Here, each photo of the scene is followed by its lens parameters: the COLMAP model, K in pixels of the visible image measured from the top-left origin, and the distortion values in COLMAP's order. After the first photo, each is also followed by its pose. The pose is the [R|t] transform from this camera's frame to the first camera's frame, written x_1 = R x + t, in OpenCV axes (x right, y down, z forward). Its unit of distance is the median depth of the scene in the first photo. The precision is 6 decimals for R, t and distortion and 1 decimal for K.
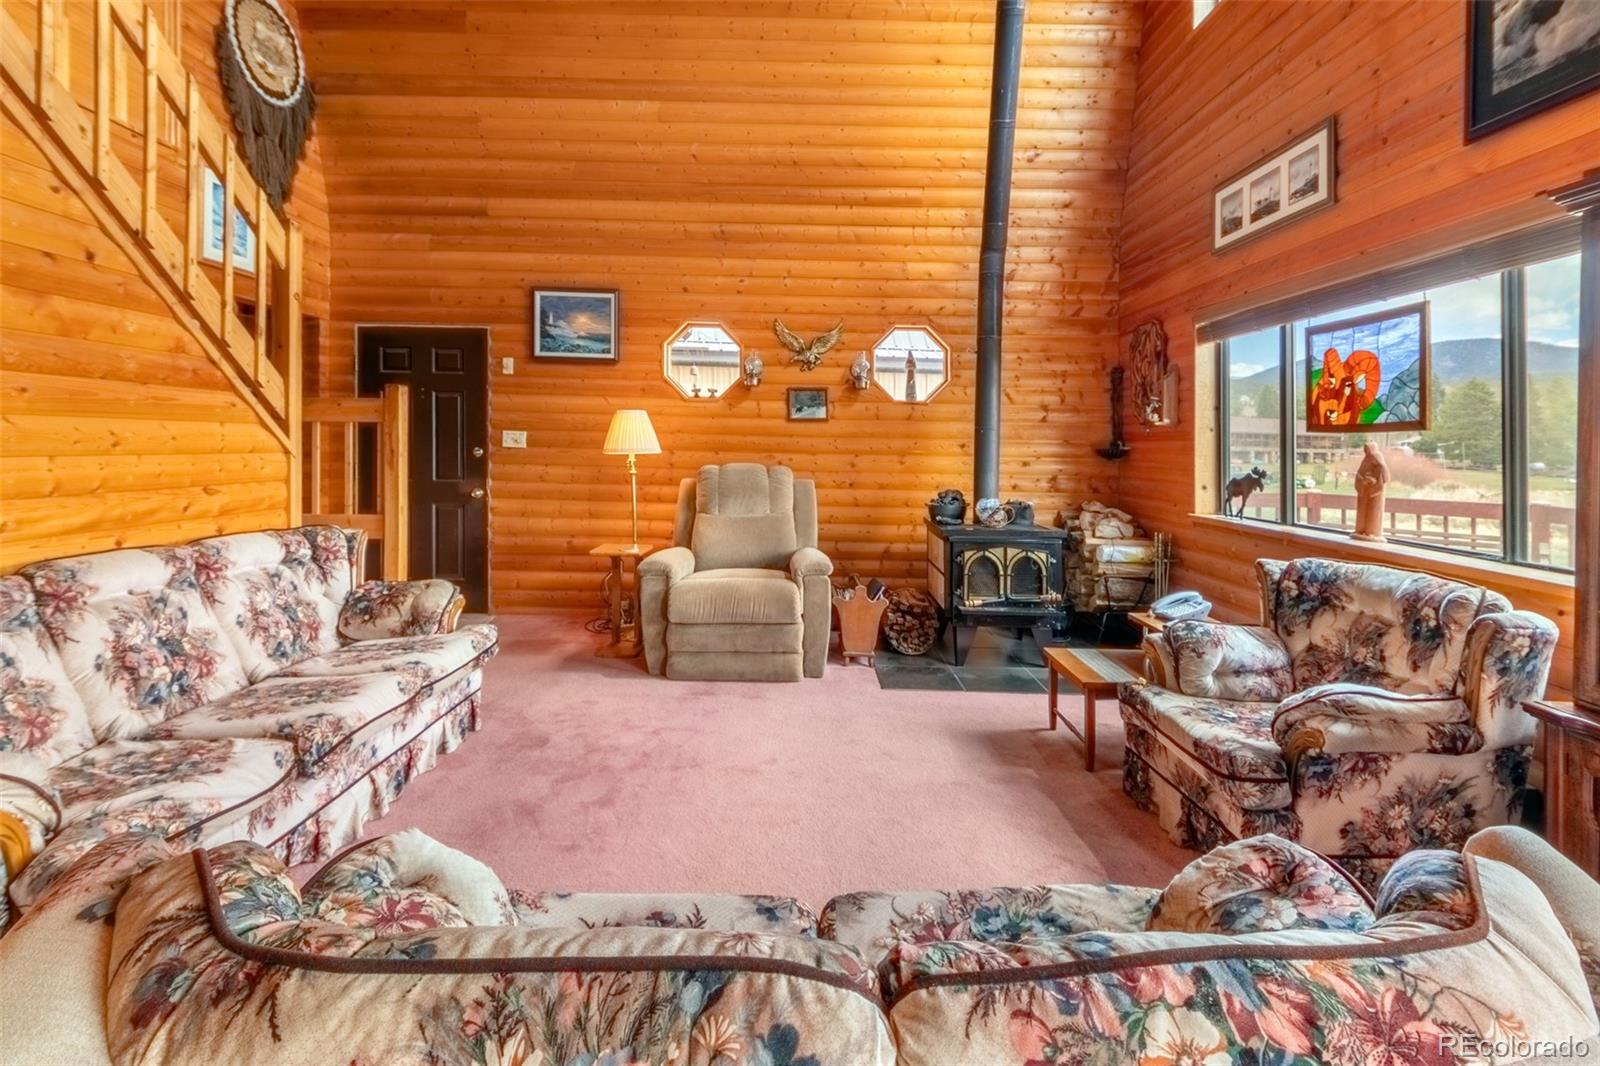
lens RADIAL K [[777.4, 0, 796.8], [0, 777.4, 444.7], [0, 0, 1]] dist [0.003902, -0.004835]
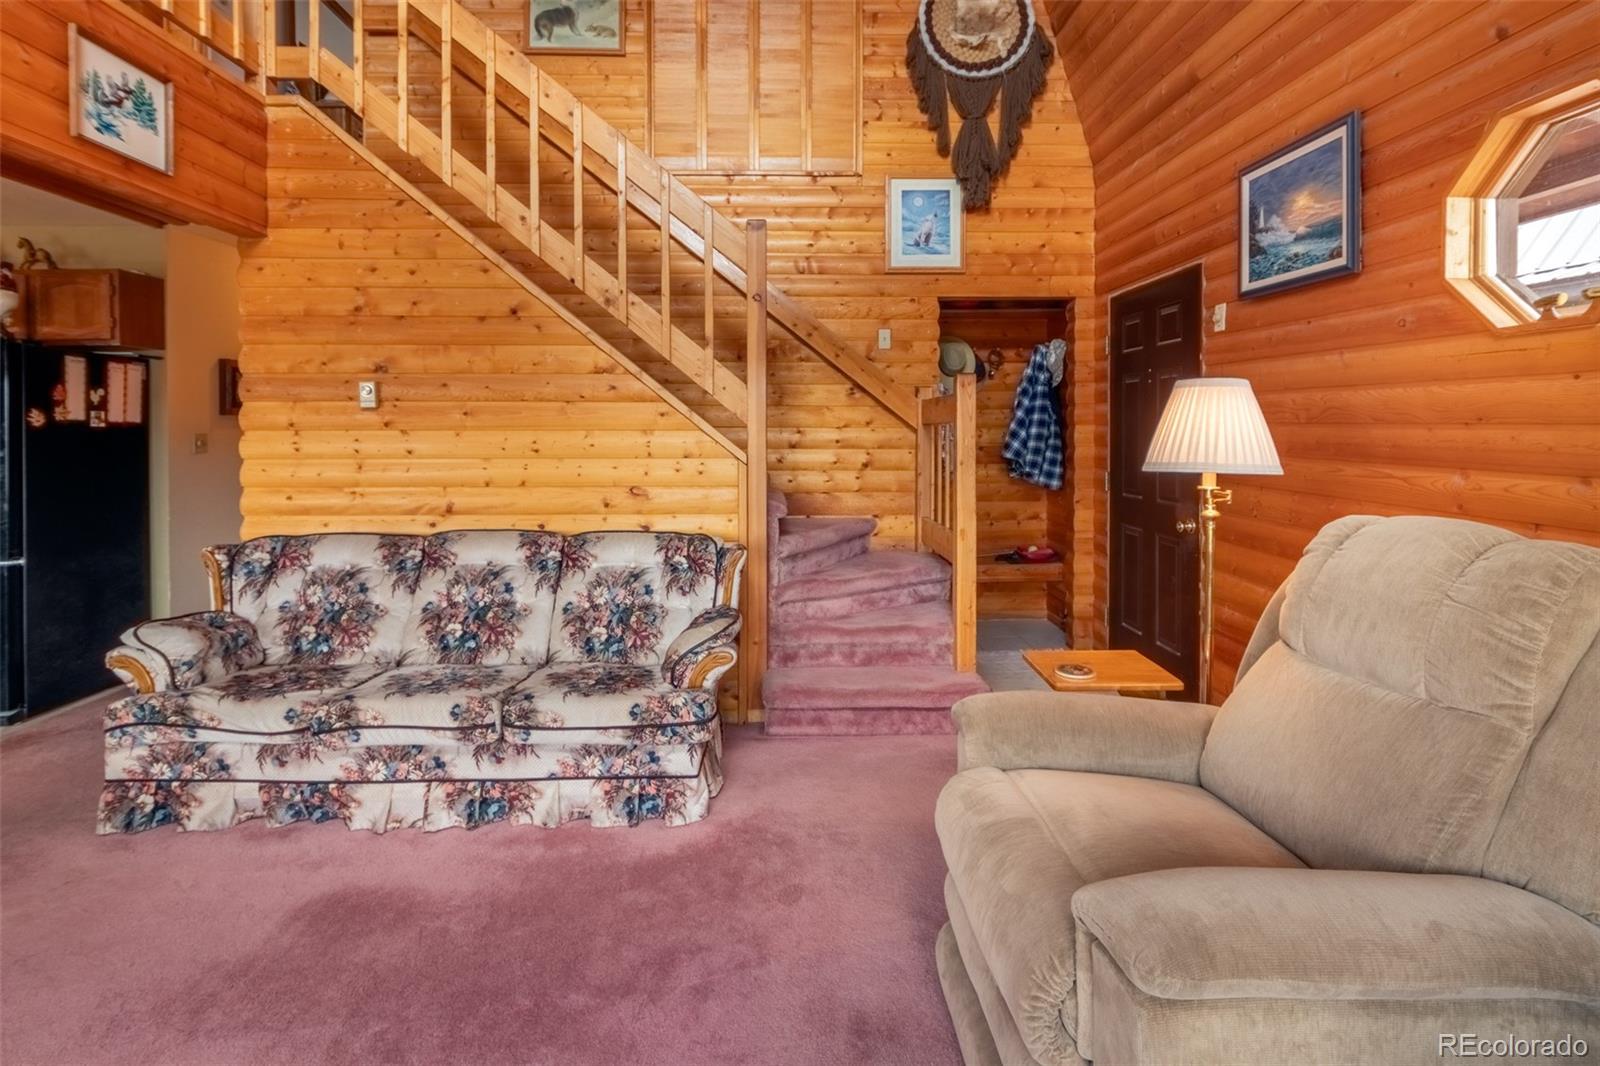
lens RADIAL K [[777.4, 0, 793.8], [0, 777.4, 429.7], [0, 0, 1]] dist [0.003902, -0.004835]
pose [[0.028583, -0.011375, -0.999527, 0.322915], [0.001106, 0.999935, -0.011348, -0.013135], [0.999591, -0.000782, 0.028594, 0.993140]]
